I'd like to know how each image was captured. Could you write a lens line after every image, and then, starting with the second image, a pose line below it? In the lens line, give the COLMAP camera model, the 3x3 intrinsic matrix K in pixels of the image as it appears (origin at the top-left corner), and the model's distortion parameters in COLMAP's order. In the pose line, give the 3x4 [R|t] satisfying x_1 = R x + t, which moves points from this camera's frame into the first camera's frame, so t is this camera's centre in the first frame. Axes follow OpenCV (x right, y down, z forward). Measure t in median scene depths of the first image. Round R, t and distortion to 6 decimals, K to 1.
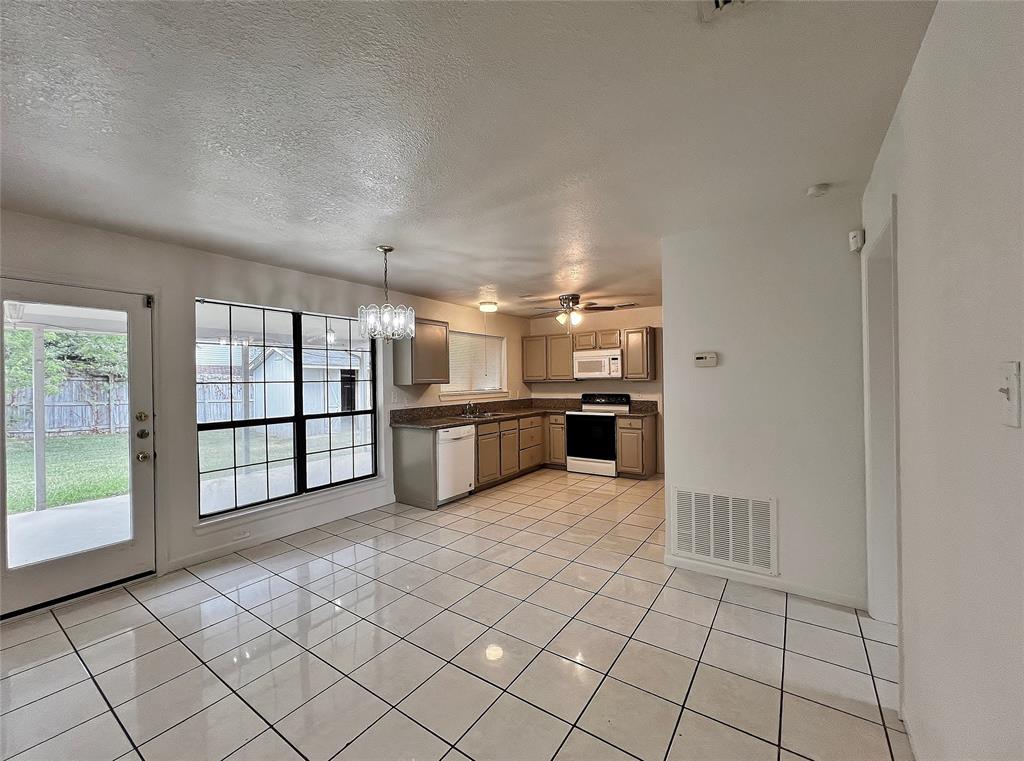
lens RADIAL K [[414.3, 0, 508.9], [0, 414.3, 378.9], [0, 0, 1]] dist [-0.000454, 0.000196]
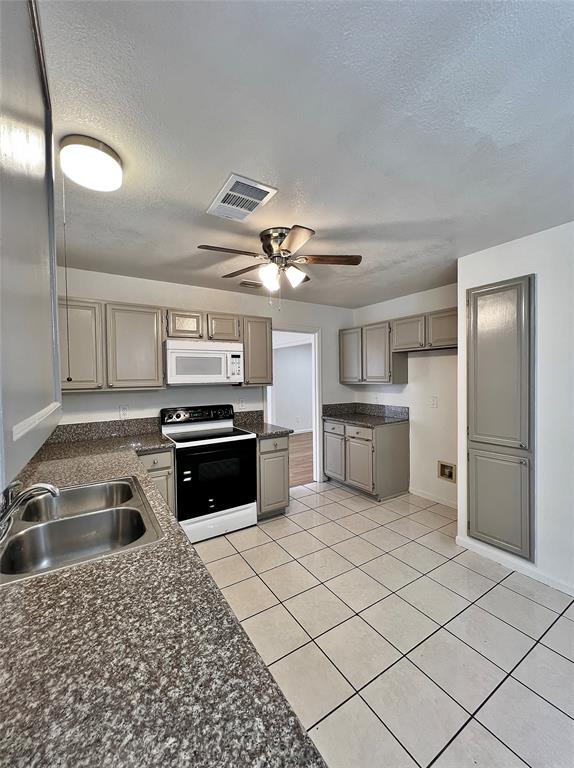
lens RADIAL K [[311.5, 0, 286.8], [0, 311.5, 383.6], [0, 0, 1]] dist [0.004485, -0.000014]
pose [[0.387983, -0.012673, 0.921579, -0.200274], [0.002900, 0.999917, 0.012529, -0.008393], [-0.921662, -0.002189, 0.387988, 0.713317]]
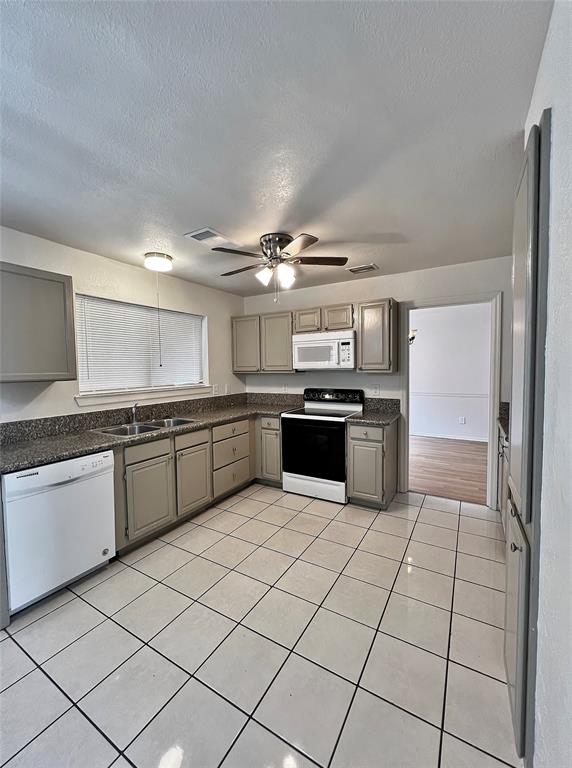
lens RADIAL K [[310.8, 0, 284.5], [0, 310.8, 384.2], [0, 0, 1]] dist [-0.000454, 0.000196]
pose [[0.997710, -0.003843, 0.067533, 0.107956], [-0.000056, 0.998337, 0.057642, -0.007874], [-0.067642, -0.057514, 0.996051, 0.446922]]
